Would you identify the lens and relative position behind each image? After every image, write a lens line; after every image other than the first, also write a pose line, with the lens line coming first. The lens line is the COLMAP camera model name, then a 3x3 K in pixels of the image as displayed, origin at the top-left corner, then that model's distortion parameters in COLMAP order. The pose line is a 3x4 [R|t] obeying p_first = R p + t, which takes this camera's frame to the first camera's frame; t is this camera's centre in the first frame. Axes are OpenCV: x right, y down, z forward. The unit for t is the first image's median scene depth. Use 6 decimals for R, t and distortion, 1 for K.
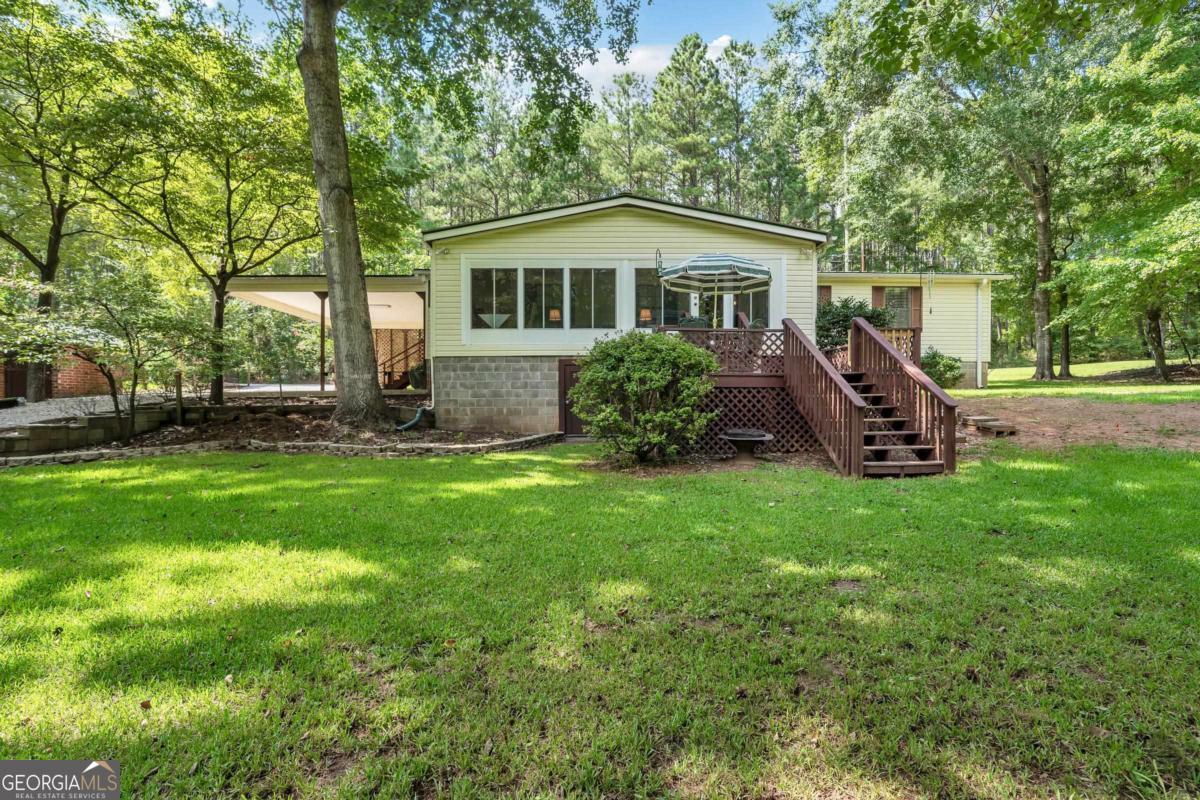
lens RADIAL K [[557.6, 0, 600.1], [0, 557.6, 400.4], [0, 0, 1]] dist [0.005116, 0.001172]
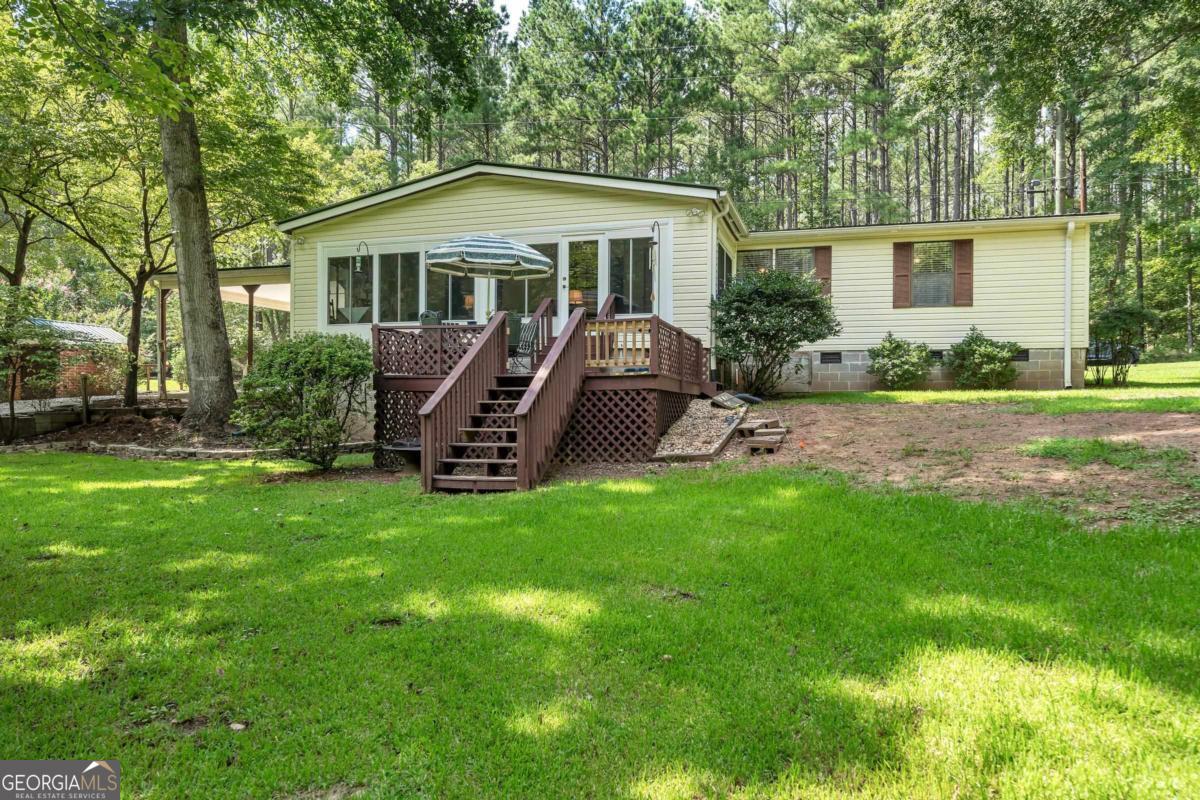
lens RADIAL K [[787.8, 0, 600.3], [0, 787.8, 401.0], [0, 0, 1]] dist [0.002059, -0.003285]
pose [[0.950067, 0.003273, -0.312029, 0.578757], [-0.003210, 0.999995, 0.000714, -0.006620], [0.312029, 0.000323, 0.950072, -0.075101]]
